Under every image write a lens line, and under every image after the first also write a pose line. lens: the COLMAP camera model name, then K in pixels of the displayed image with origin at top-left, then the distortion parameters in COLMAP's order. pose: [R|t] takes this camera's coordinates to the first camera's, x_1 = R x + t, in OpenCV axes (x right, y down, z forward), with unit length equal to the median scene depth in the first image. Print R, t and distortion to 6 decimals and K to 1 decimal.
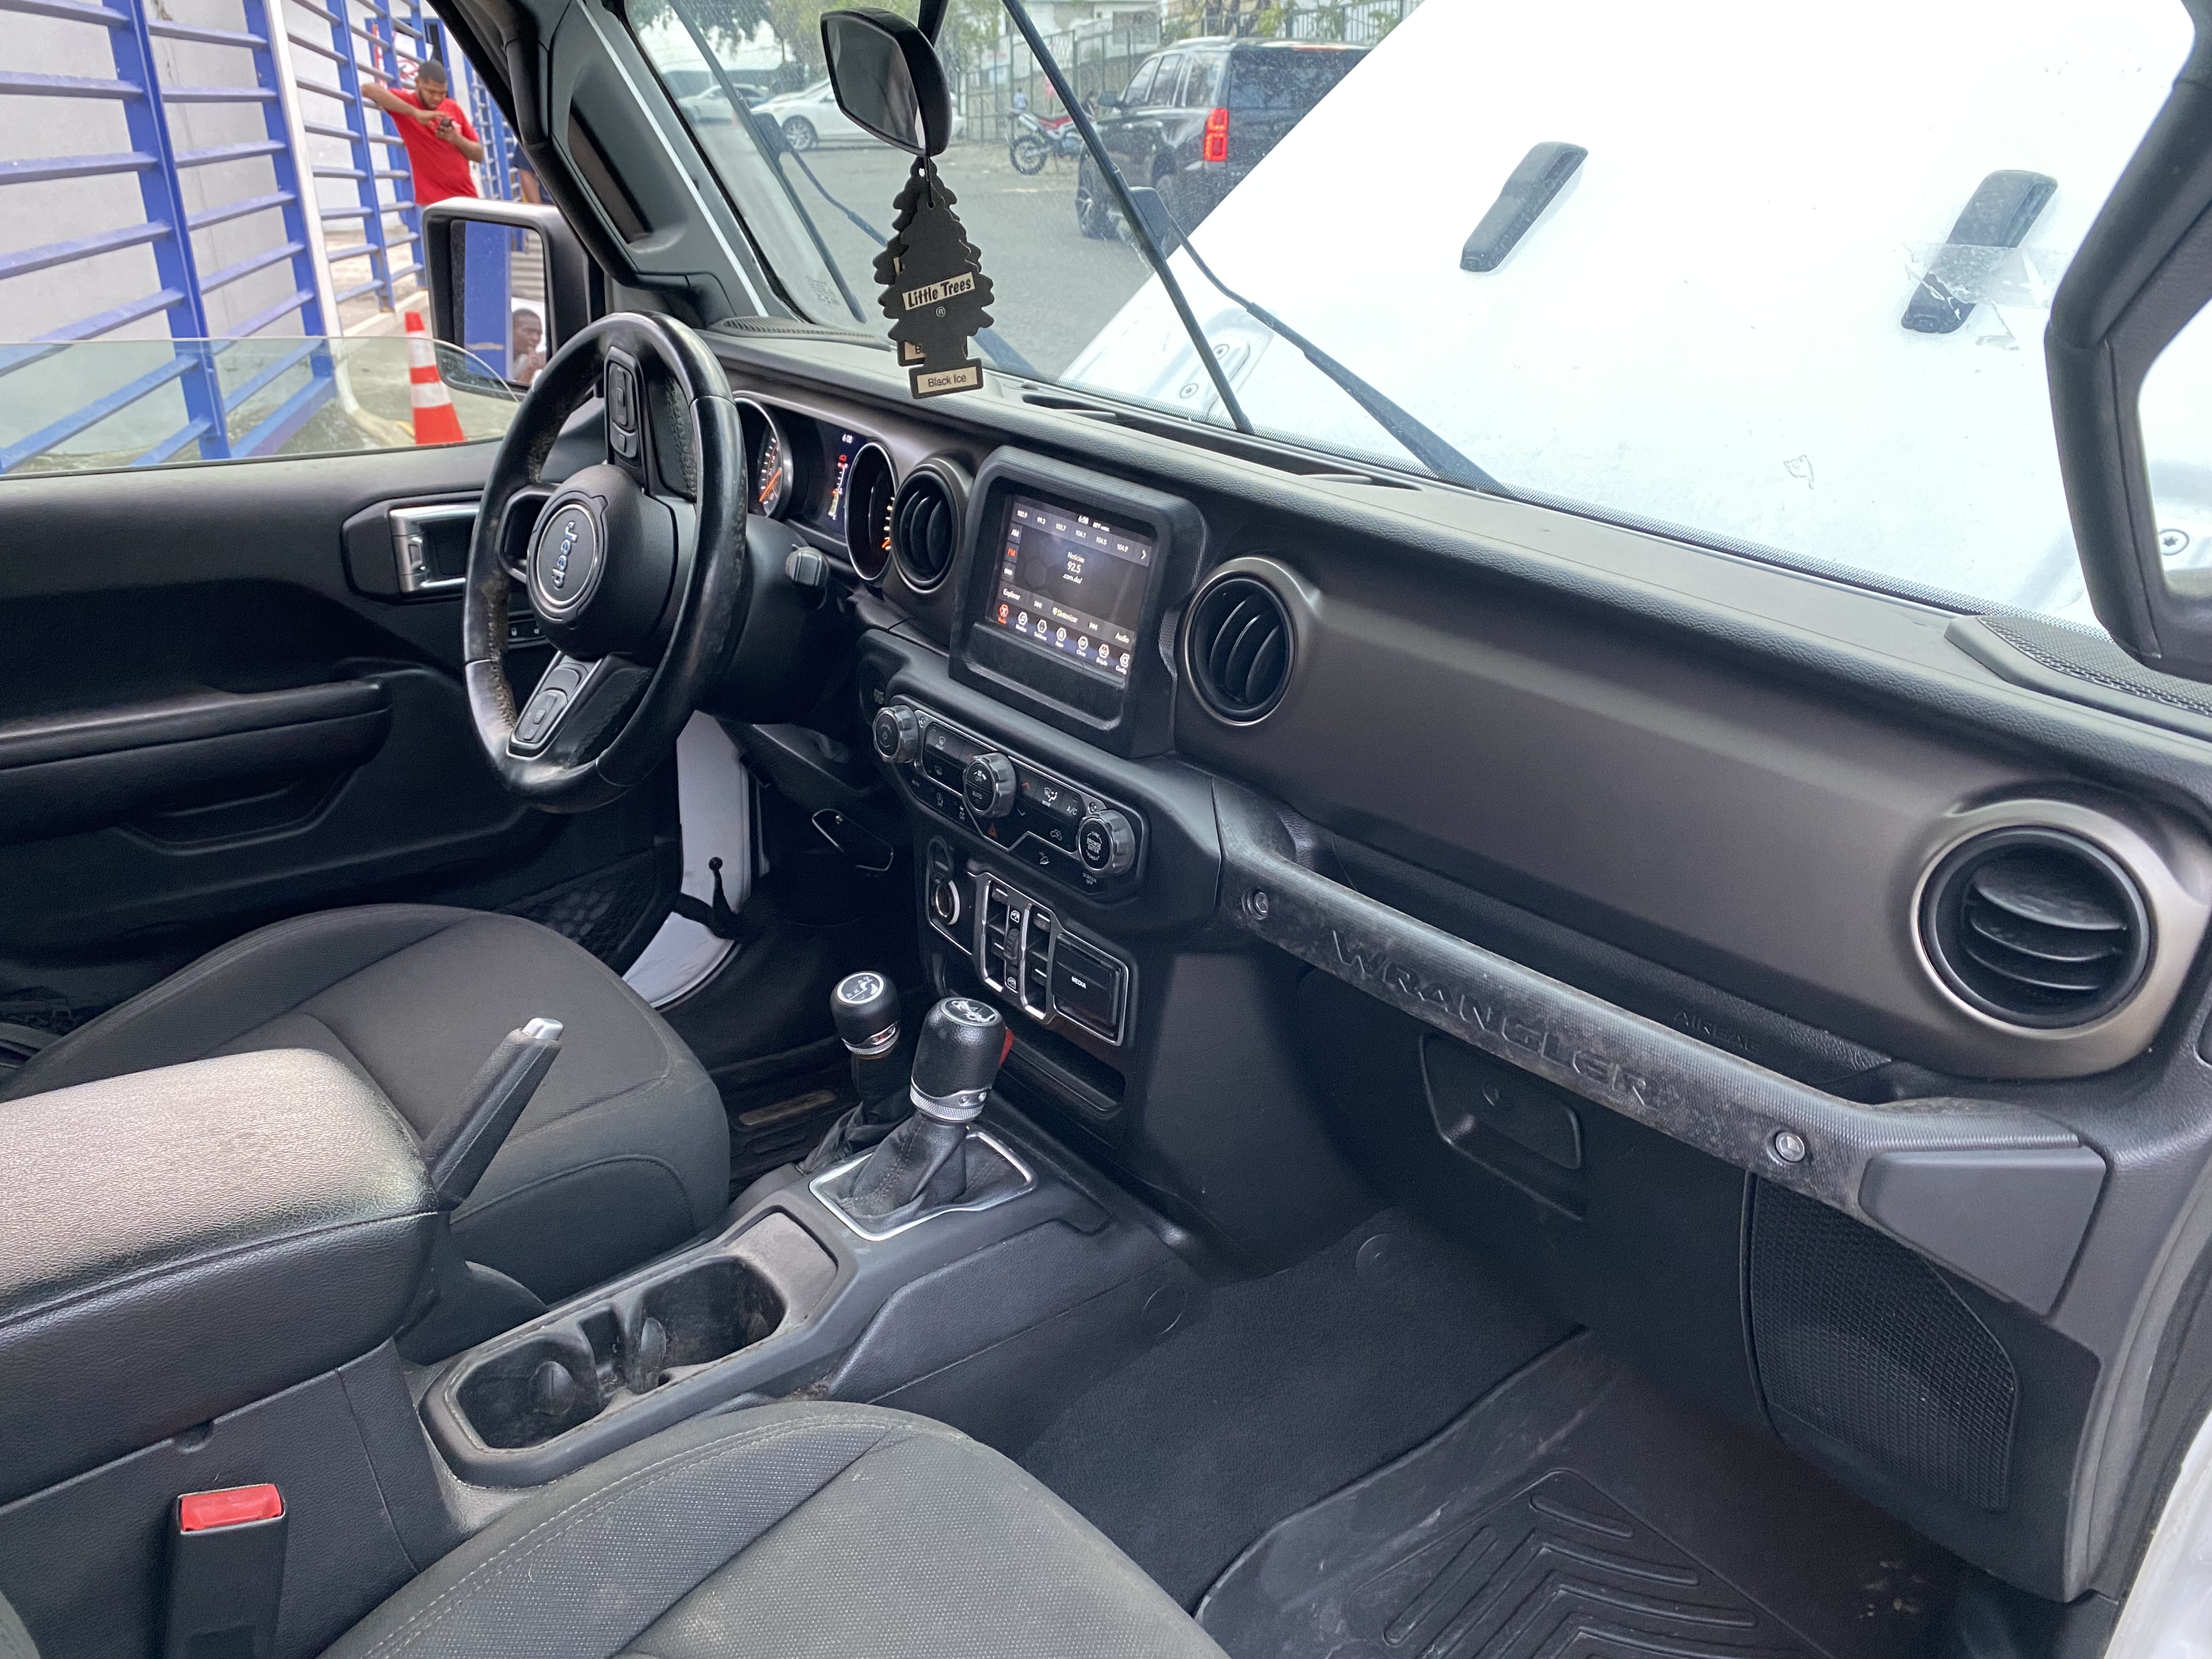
lens RADIAL K [[1678.1, 0, 1106.0], [0, 1678.1, 829.5], [0, 0, 1]] dist [0.008697, -0.001215]
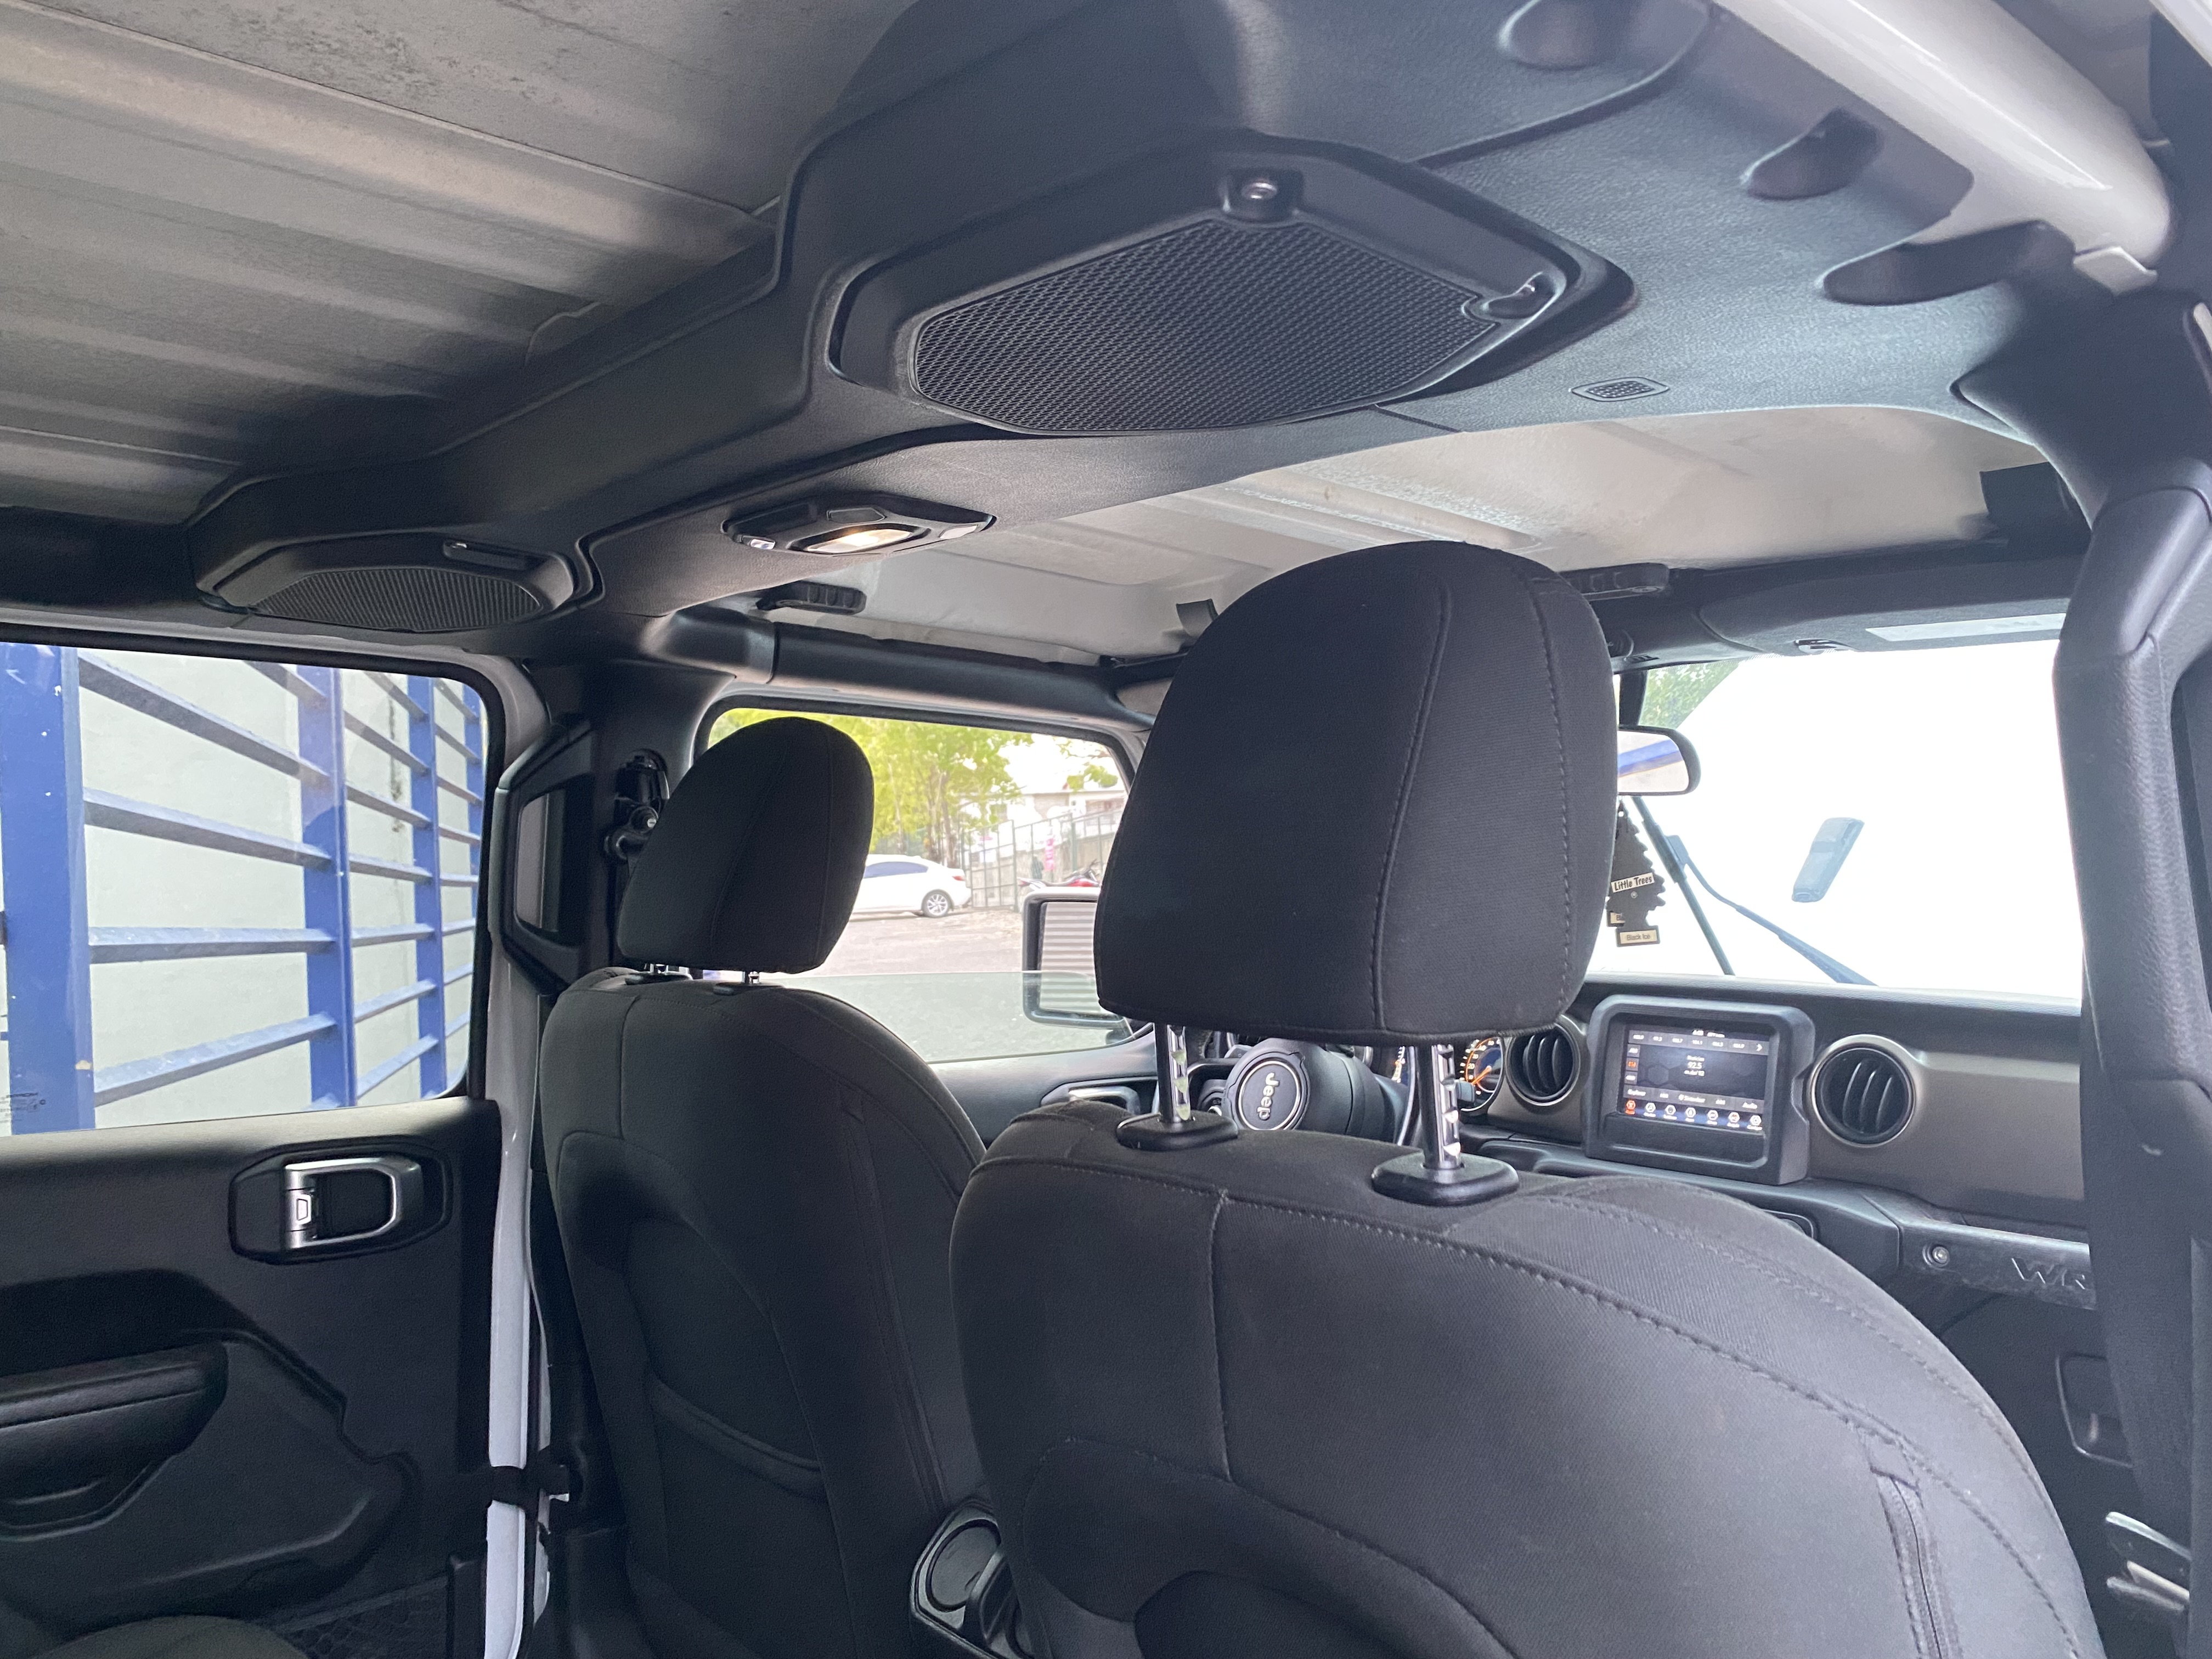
lens RADIAL K [[1678.1, 0, 1106.0], [0, 1678.1, 829.5], [0, 0, 1]] dist [0.008697, -0.001215]
pose [[0.998854, -0.033736, 0.033954, -0.560051], [0.044951, 0.904868, -0.423313, 0.248348], [-0.016443, 0.424354, 0.905347, -0.394634]]
